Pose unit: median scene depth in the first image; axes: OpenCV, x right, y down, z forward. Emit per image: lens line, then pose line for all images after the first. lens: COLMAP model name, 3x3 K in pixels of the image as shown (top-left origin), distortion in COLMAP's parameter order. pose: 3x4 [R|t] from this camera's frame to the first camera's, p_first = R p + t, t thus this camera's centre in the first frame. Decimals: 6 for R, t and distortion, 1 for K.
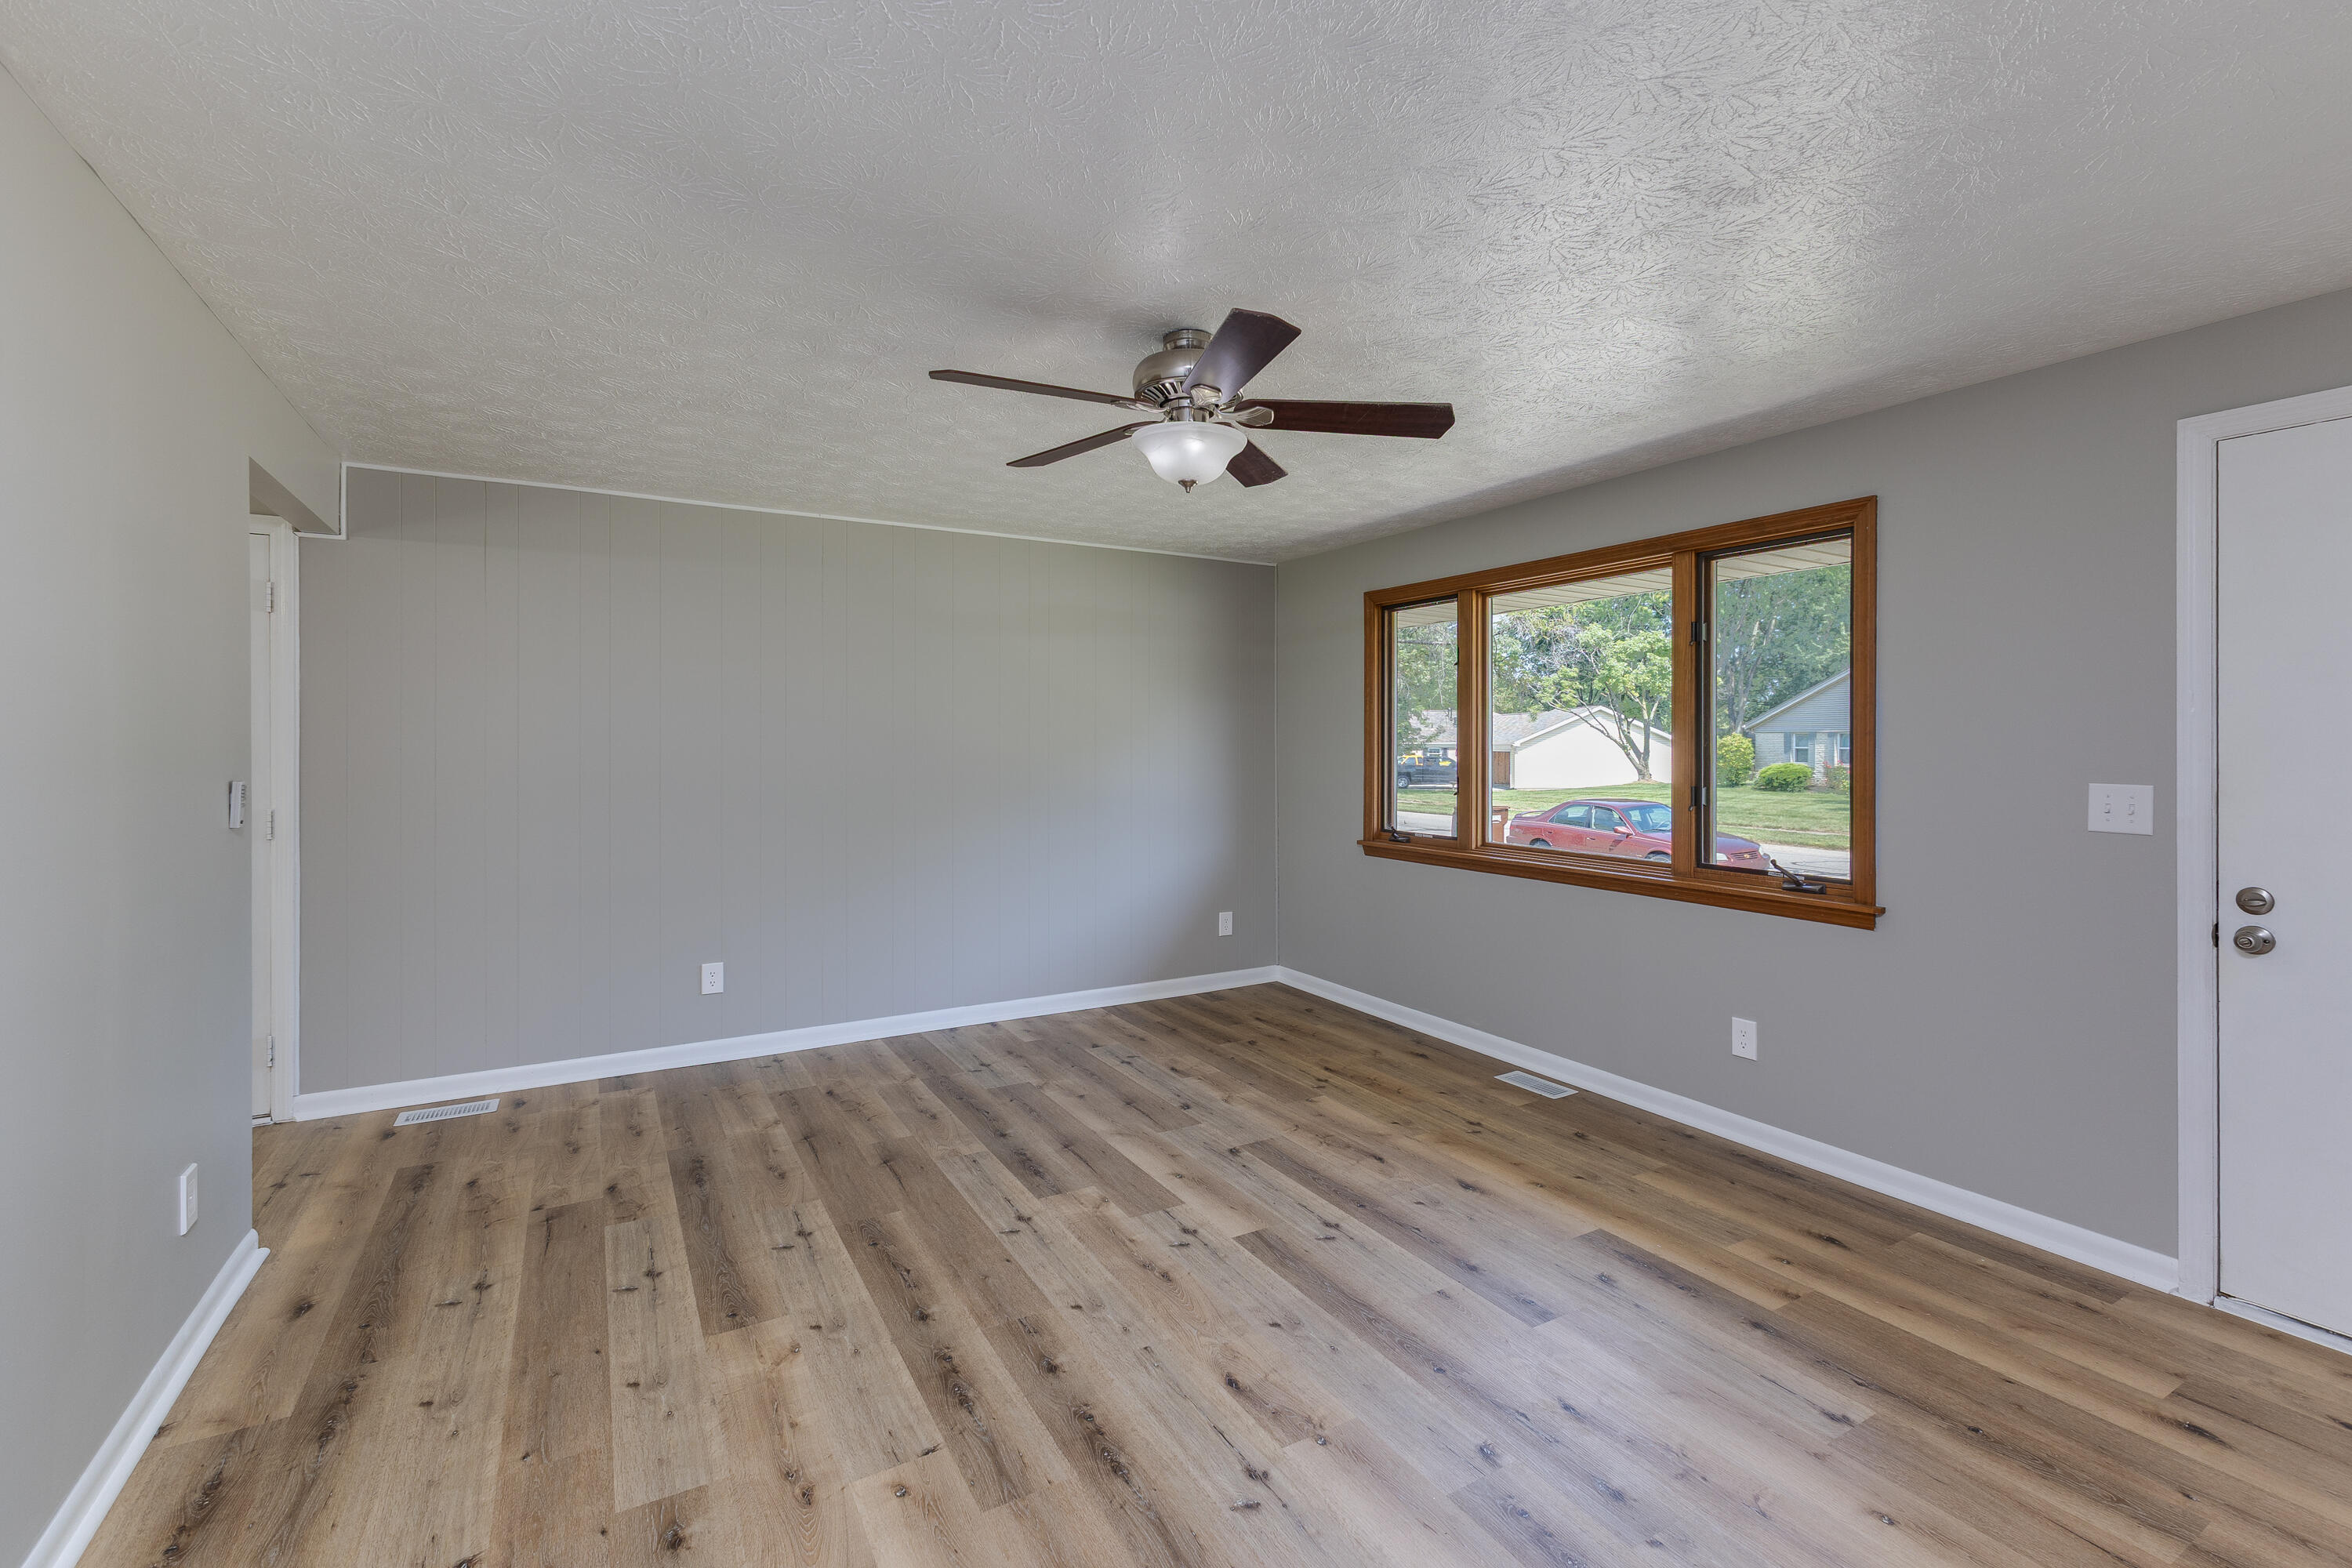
lens RADIAL K [[1014.2, 0, 1183.2], [0, 1014.2, 751.1], [0, 0, 1]] dist [0.002060, -0.000116]
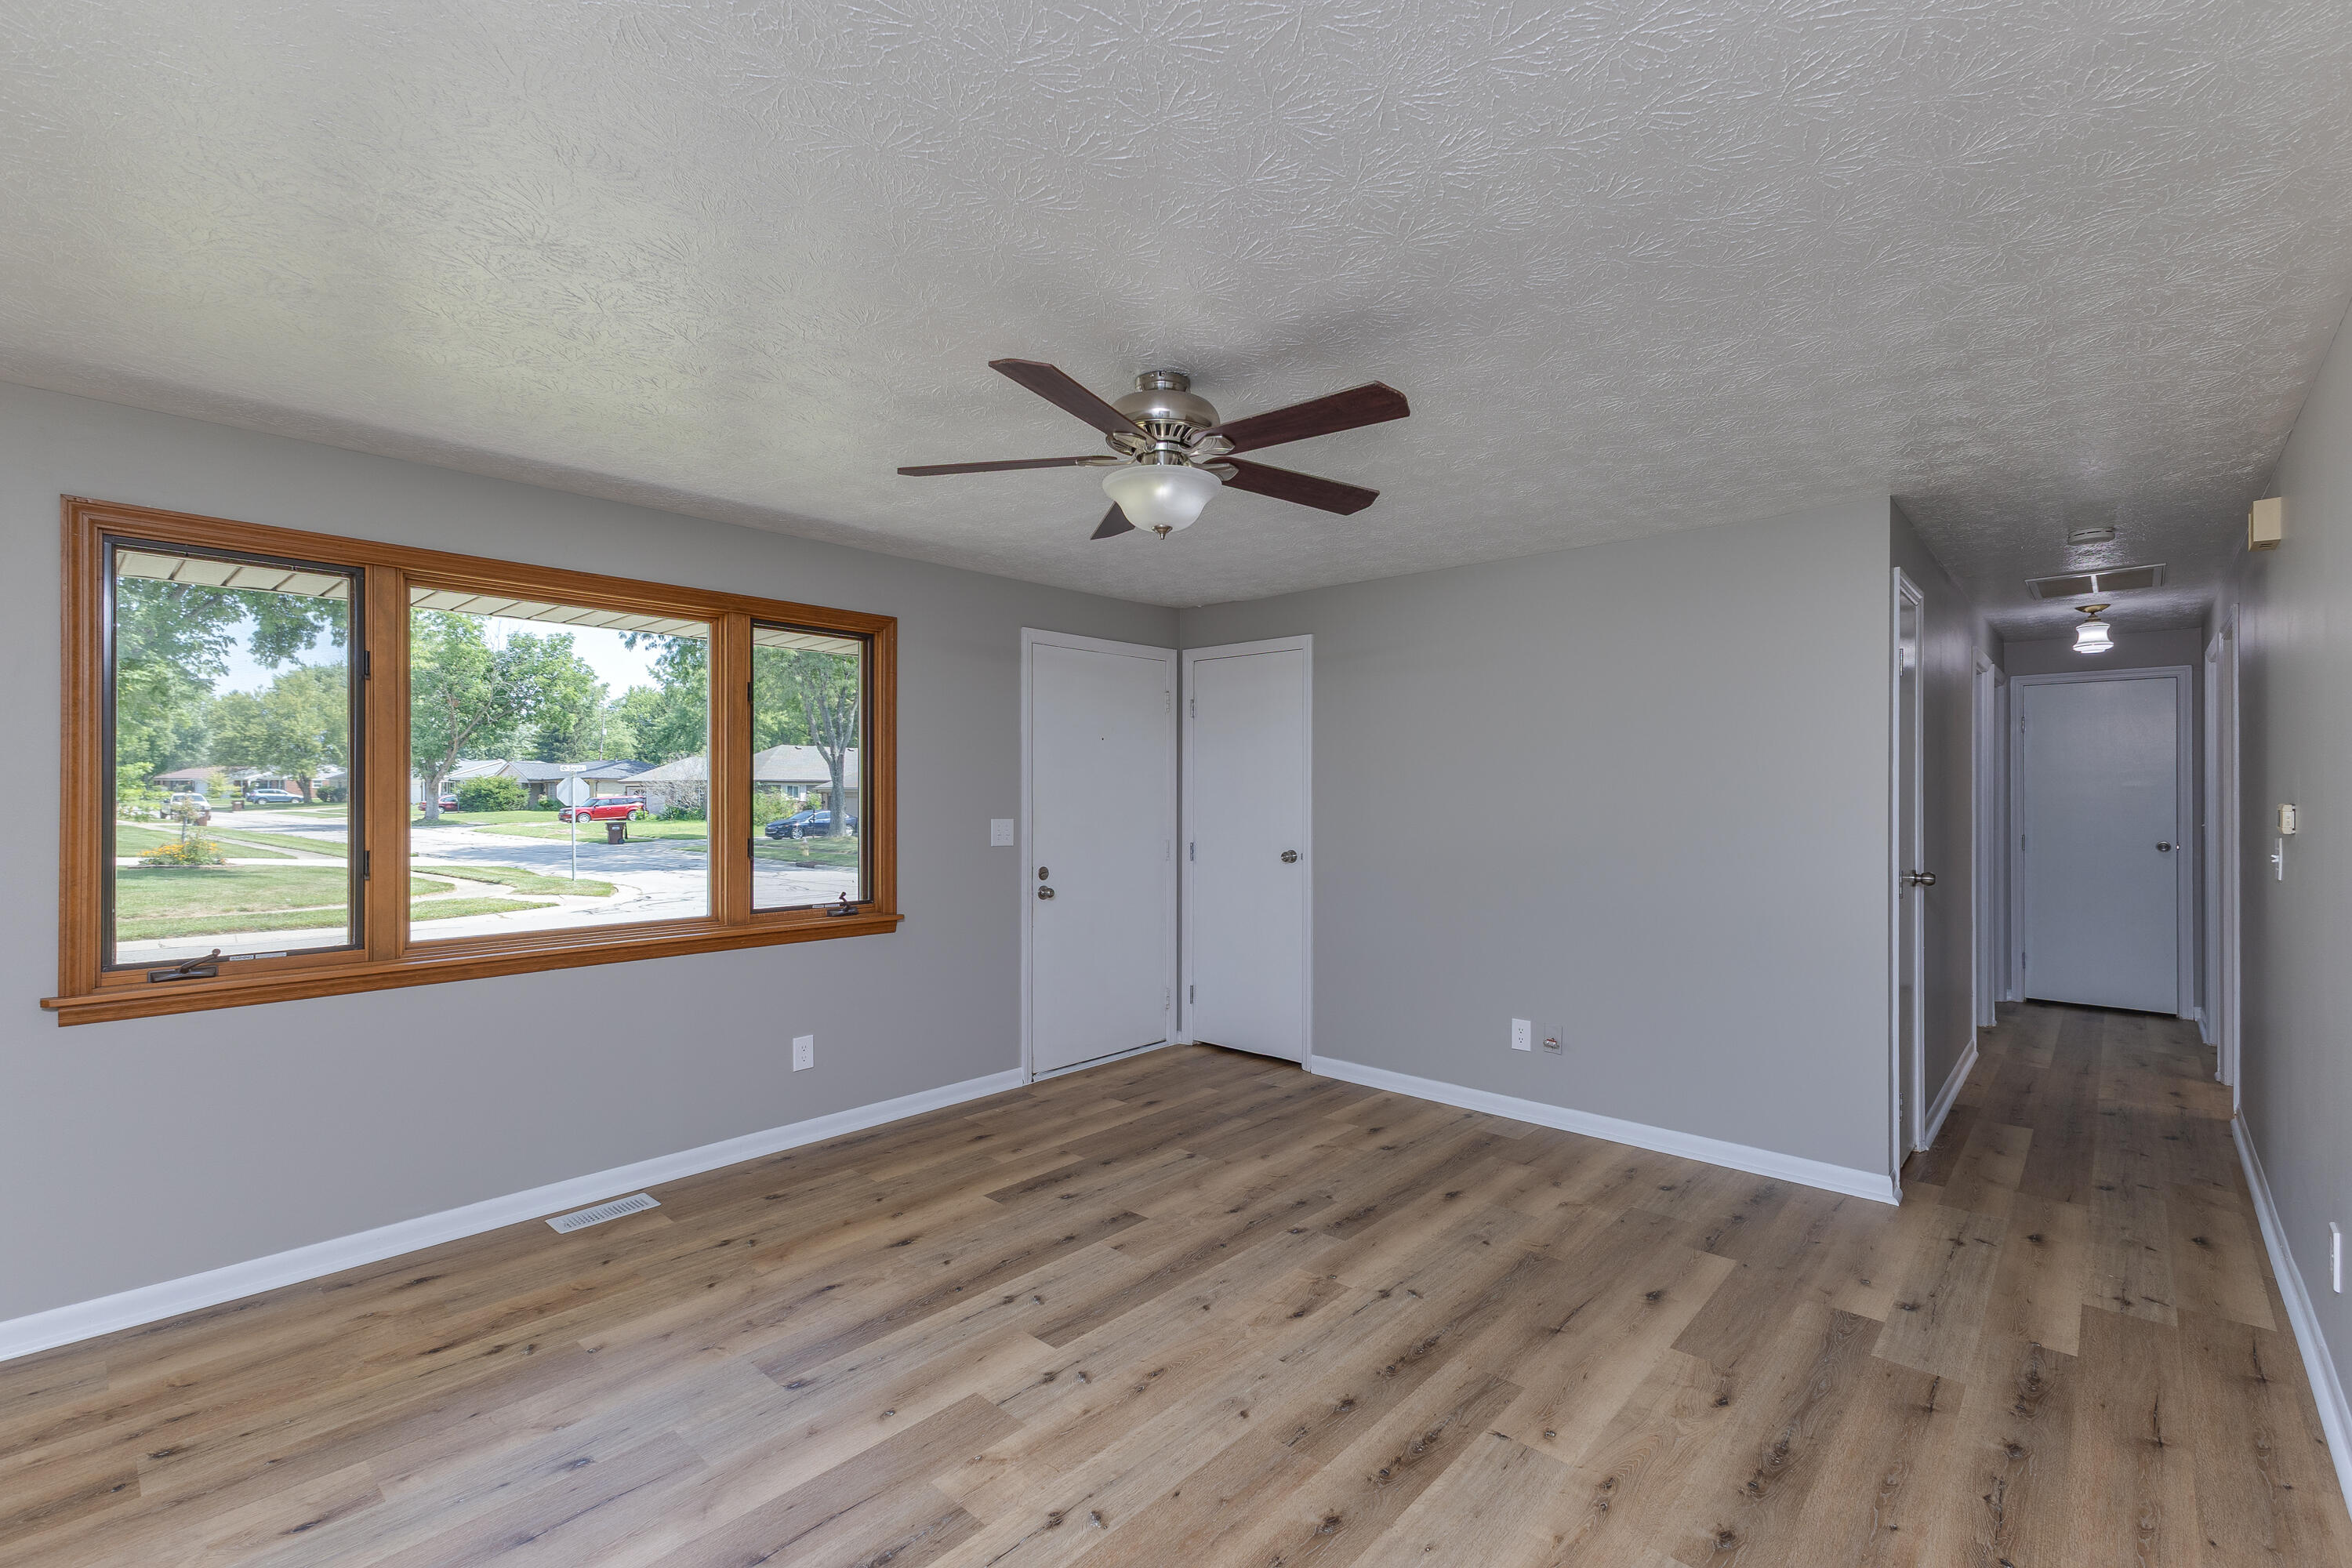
lens RADIAL K [[1025.5, 0, 1176.0], [0, 1025.5, 784.0], [0, 0, 1]] dist [0.001872, 0.000137]
pose [[-0.293608, 0.008736, 0.955886, -0.765128], [0.010401, 0.999928, -0.005944, -0.011876], [-0.955869, 0.008197, -0.293678, 1.039473]]
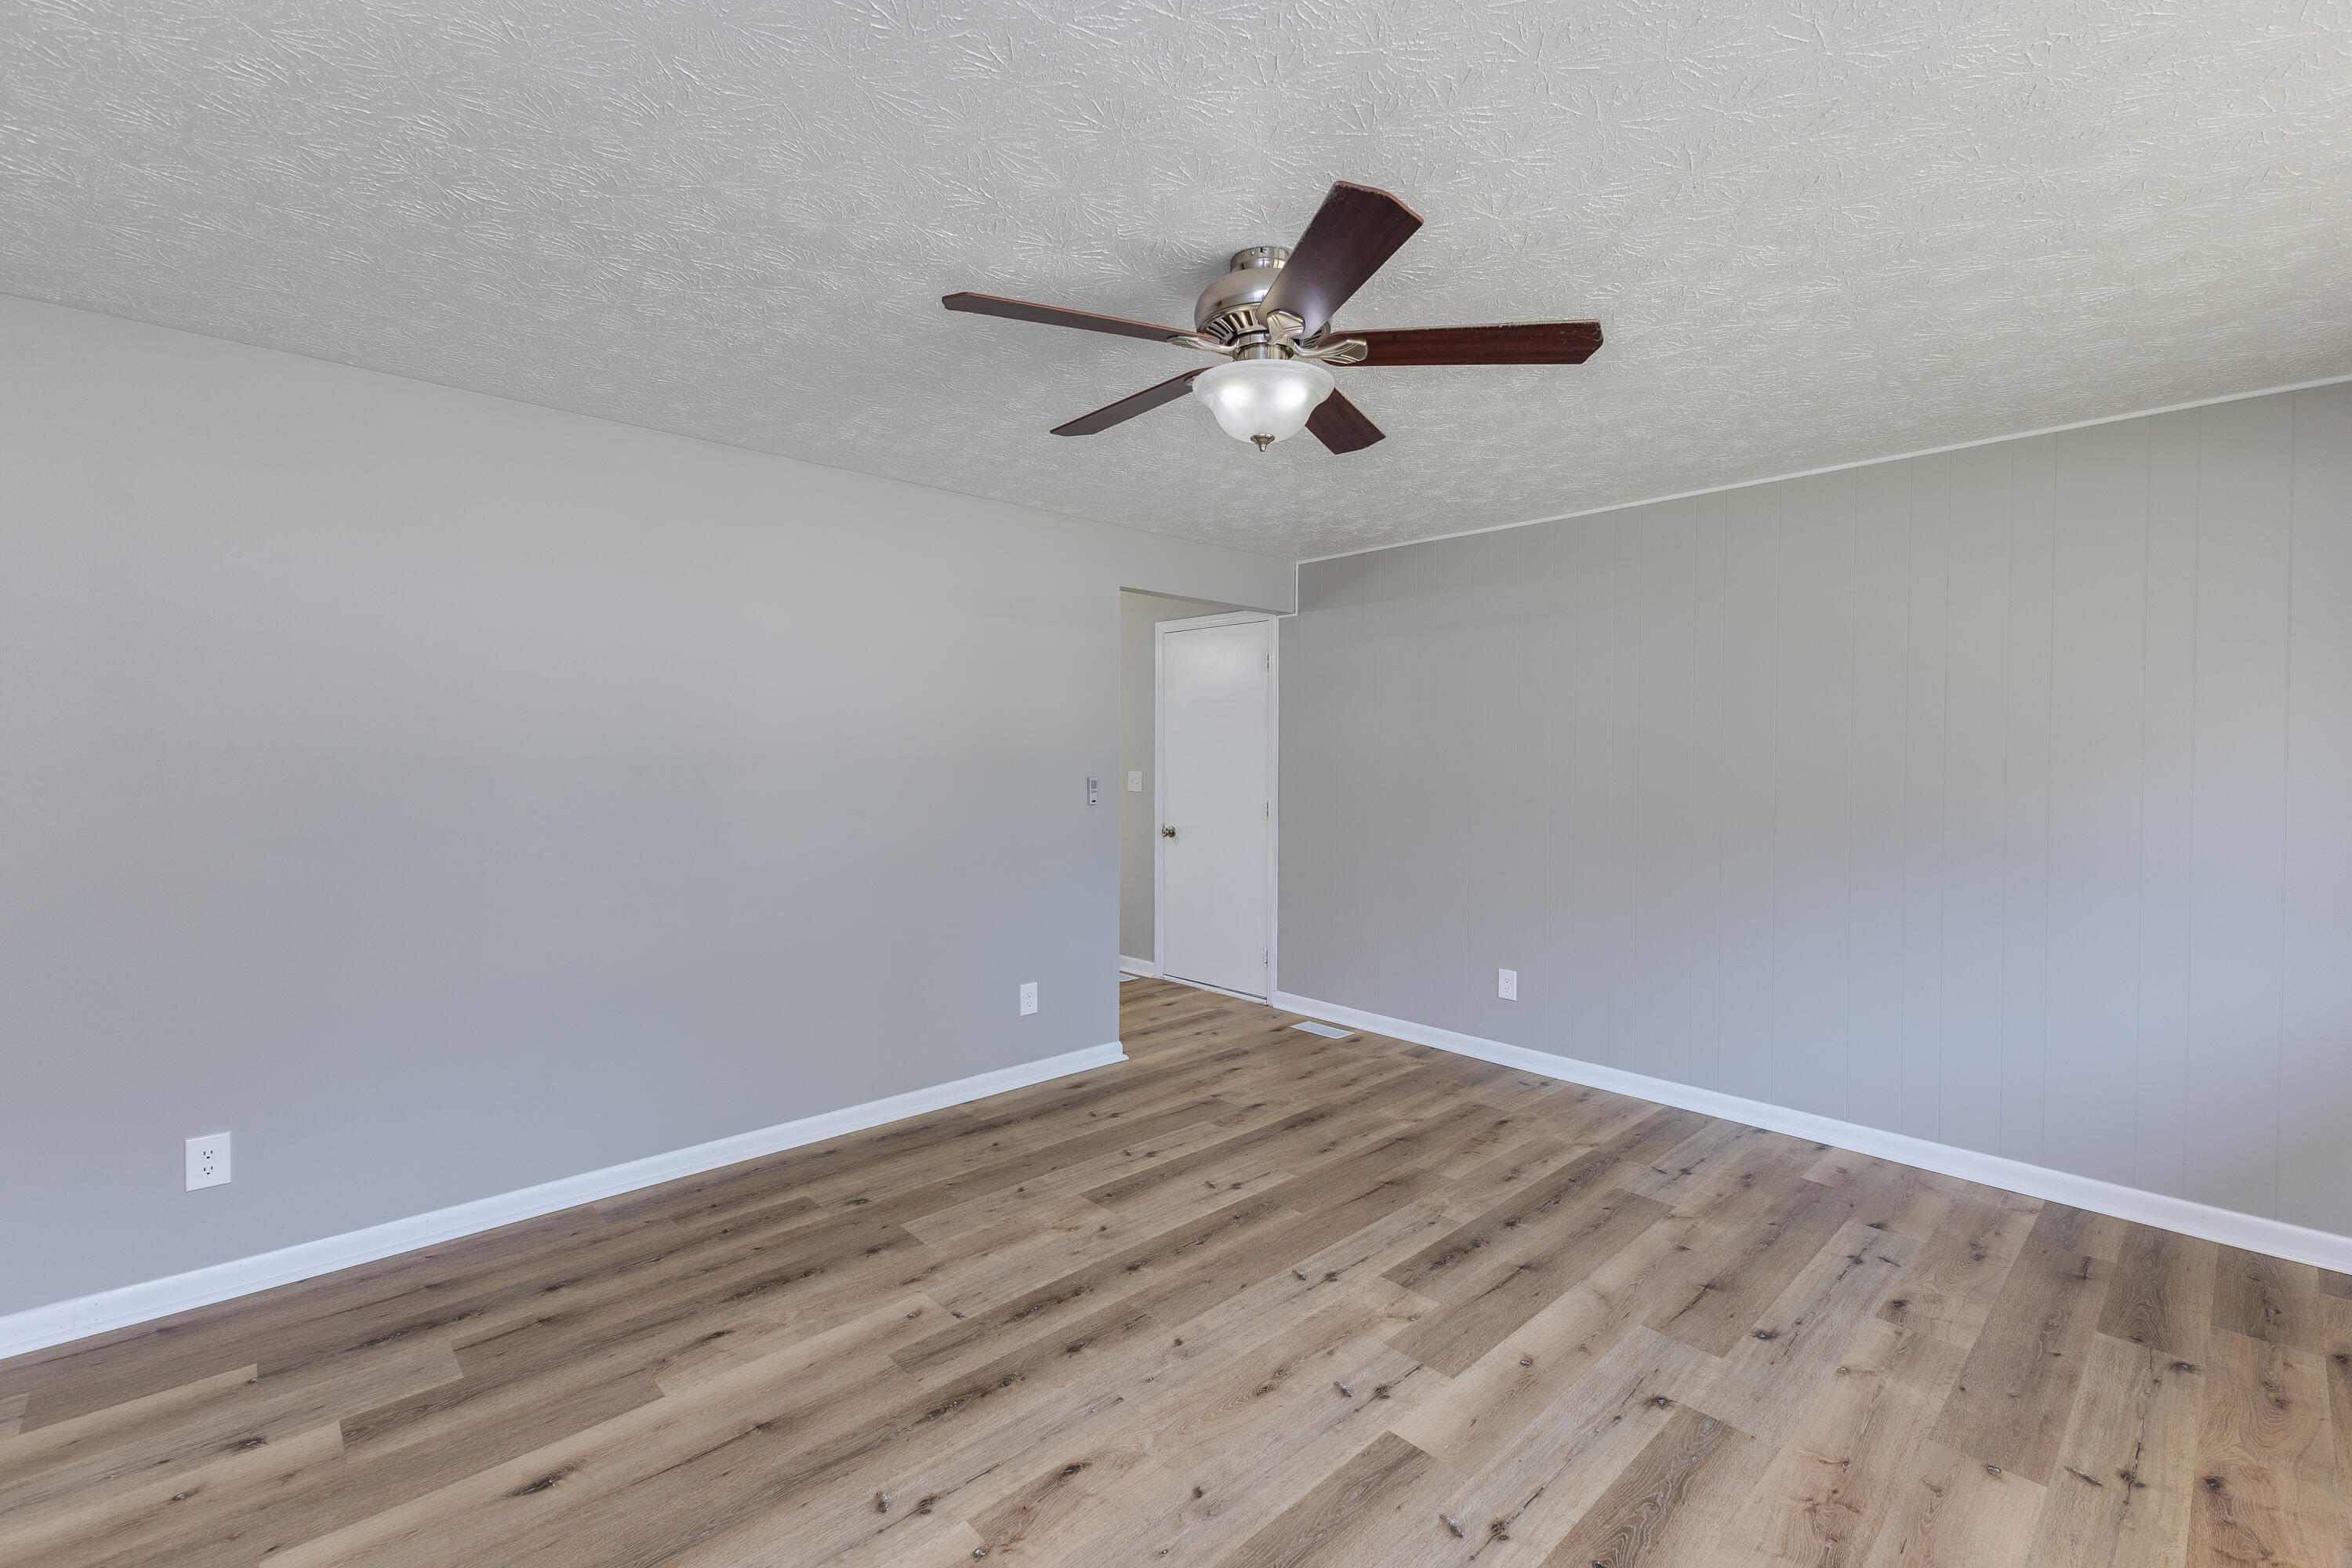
lens RADIAL K [[1014.2, 0, 1183.2], [0, 1014.2, 751.1], [0, 0, 1]] dist [0.002060, -0.000116]
pose [[0.230325, -0.002185, -0.973111, 0.652244], [-0.013077, 0.999900, -0.005341, -0.005105], [0.973026, 0.013956, 0.230274, 0.608405]]
